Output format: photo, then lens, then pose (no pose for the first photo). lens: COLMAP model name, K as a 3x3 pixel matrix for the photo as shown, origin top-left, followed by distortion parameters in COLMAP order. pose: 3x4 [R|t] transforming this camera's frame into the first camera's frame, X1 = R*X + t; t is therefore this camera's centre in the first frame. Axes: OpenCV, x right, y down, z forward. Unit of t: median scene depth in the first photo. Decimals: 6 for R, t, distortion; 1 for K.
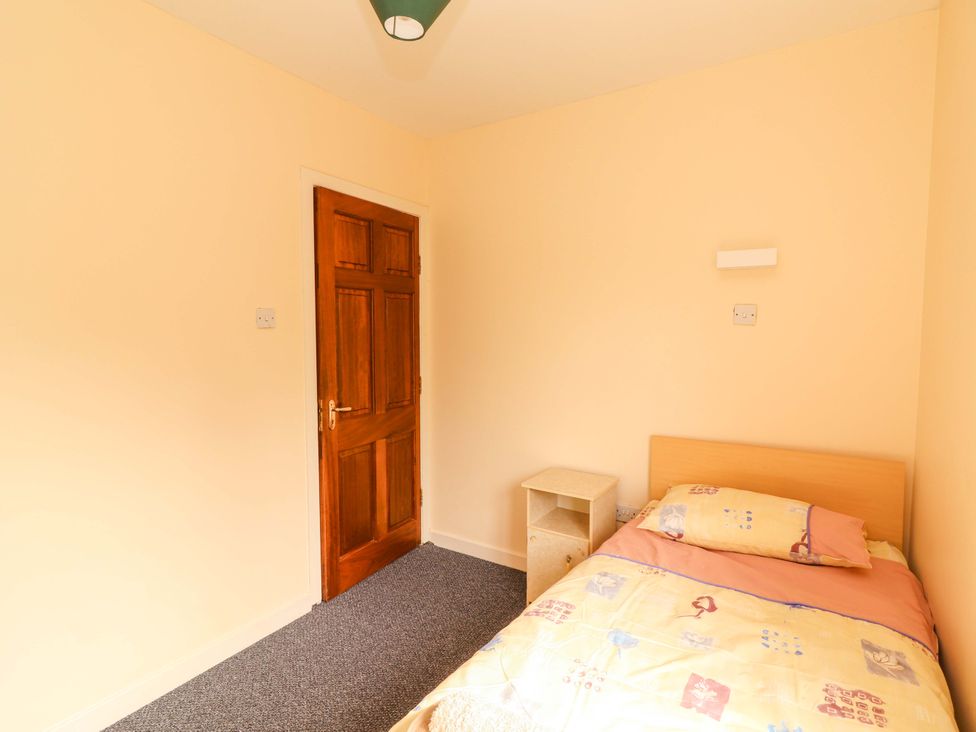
lens RADIAL K [[504.9, 0, 482.5], [0, 504.9, 357.6], [0, 0, 1]] dist [0.004732, -0.003212]
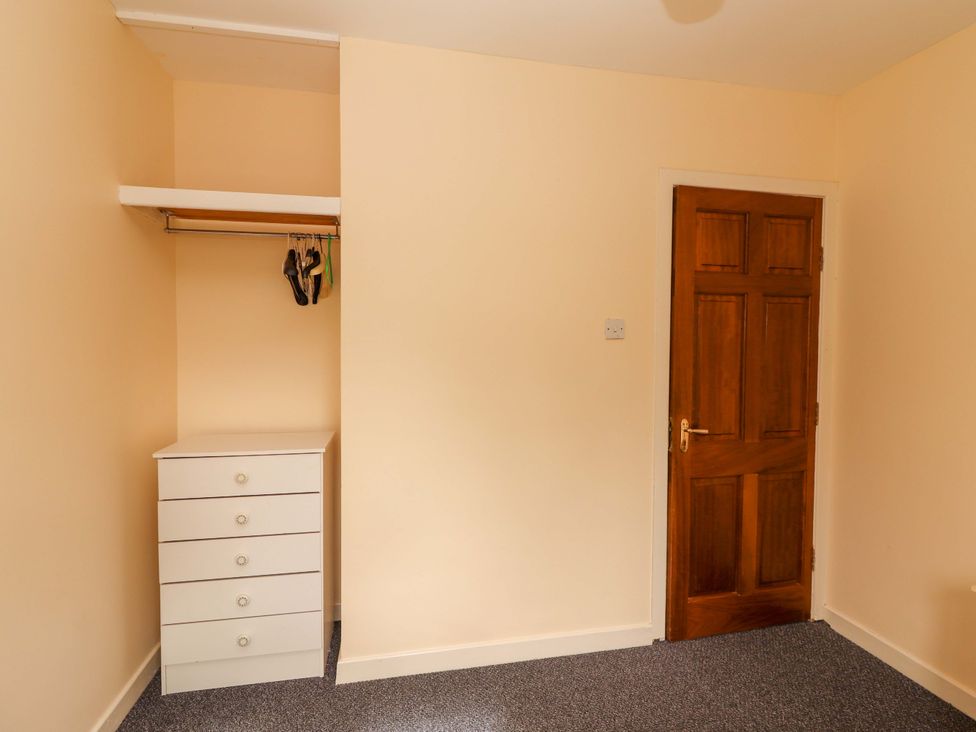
lens RADIAL K [[504.9, 0, 489.6], [0, 504.9, 357.2], [0, 0, 1]] dist [0.004732, -0.003212]
pose [[0.697522, 0.026918, -0.716057, 0.093146], [-0.046450, 0.998891, -0.007696, -0.002939], [0.715056, 0.038629, 0.697999, 0.111037]]
